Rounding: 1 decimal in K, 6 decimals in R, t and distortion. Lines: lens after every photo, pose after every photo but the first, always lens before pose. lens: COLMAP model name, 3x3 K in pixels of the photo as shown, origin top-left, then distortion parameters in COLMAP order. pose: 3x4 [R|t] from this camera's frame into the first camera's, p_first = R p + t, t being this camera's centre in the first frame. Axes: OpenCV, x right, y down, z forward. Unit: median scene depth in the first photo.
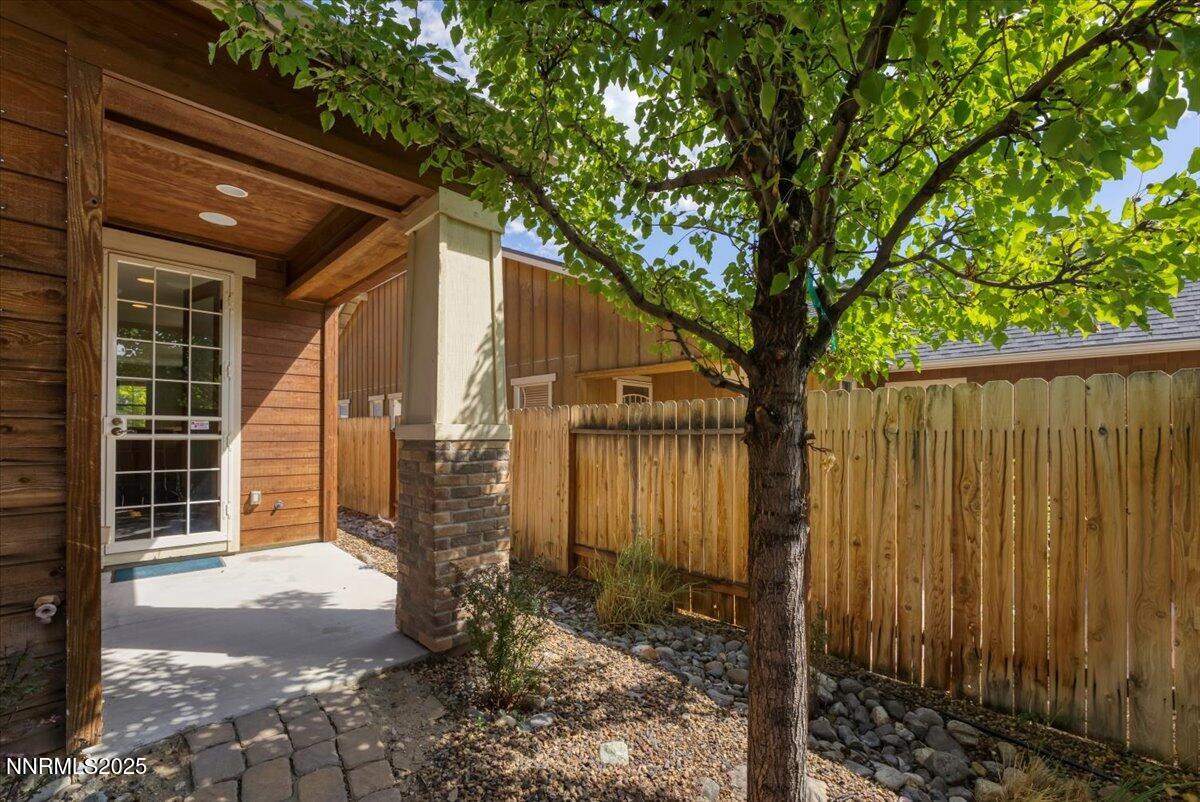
lens RADIAL K [[486.9, 0, 600.5], [0, 486.9, 410.1], [0, 0, 1]] dist [0.000209, 0.000289]
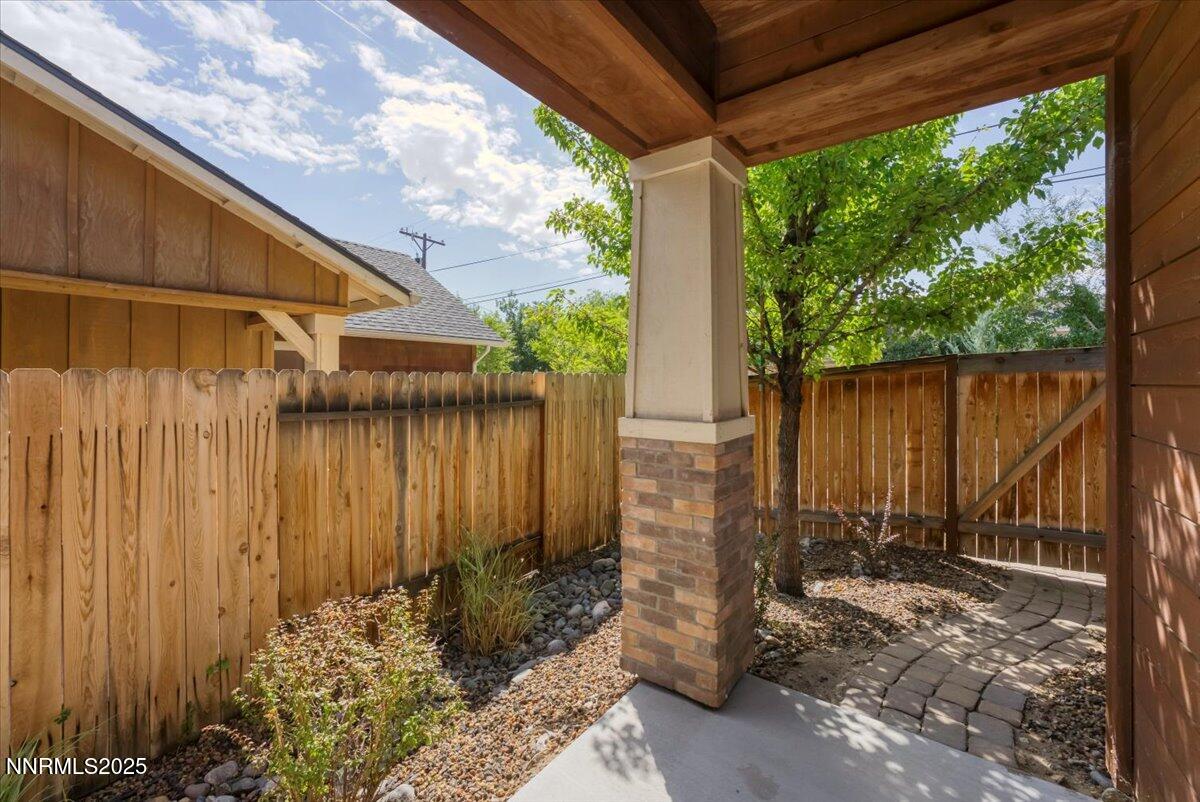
lens RADIAL K [[498.9, 0, 583.9], [0, 498.9, 381.5], [0, 0, 1]] dist [-0.002175, -0.000111]
pose [[-0.141751, -0.009113, 0.989860, -1.115829], [-0.047616, 0.998863, 0.002378, -0.021802], [-0.988757, -0.046796, -0.142023, 1.338304]]
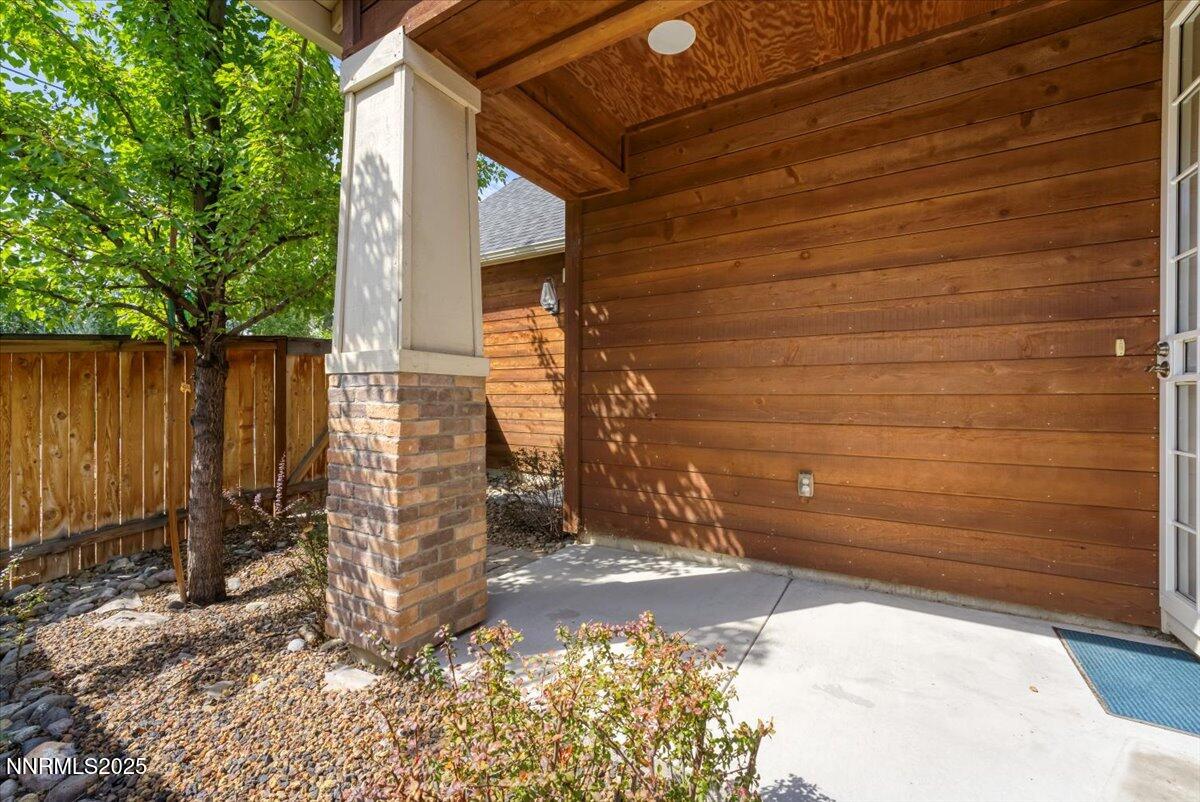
lens RADIAL K [[486.9, 0, 600.5], [0, 486.9, 410.1], [0, 0, 1]] dist [0.000209, 0.000289]
pose [[-0.972070, -0.004781, -0.234641, -0.415373], [0.000544, 0.999744, -0.022622, 0.132327], [0.234689, -0.022118, -0.971819, 1.836866]]
